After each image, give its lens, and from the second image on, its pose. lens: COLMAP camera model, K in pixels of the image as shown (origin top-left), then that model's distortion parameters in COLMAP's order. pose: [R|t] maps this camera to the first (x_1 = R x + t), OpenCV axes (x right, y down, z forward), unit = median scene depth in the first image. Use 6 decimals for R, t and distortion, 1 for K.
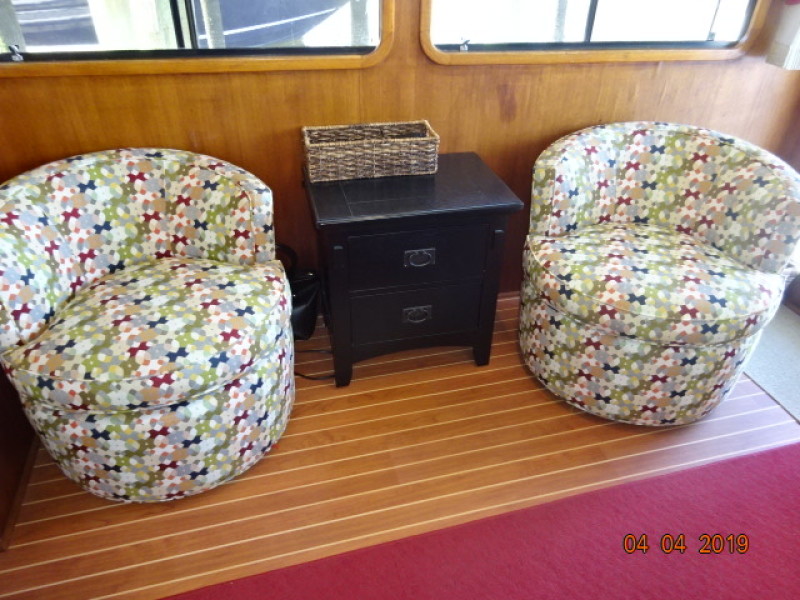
lens RADIAL K [[589.7, 0, 400.0], [0, 589.7, 300.0], [0, 0, 1]] dist [0.002760, -0.002580]
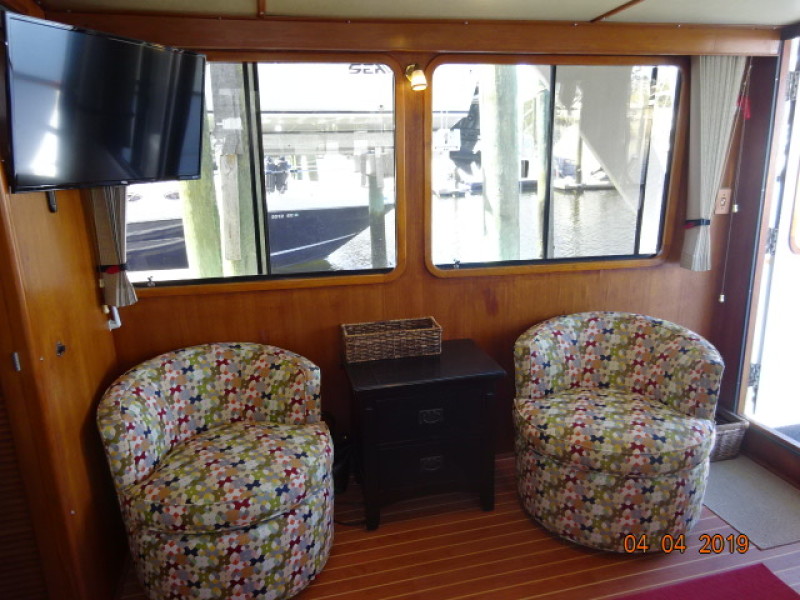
lens RADIAL K [[589.7, 0, 400.0], [0, 589.7, 300.0], [0, 0, 1]] dist [0.002760, -0.002580]
pose [[0.999029, -0.036393, -0.024836, 0.006995], [0.026079, 0.942766, -0.332433, 0.123719], [0.035513, 0.331462, 0.942800, -0.333484]]
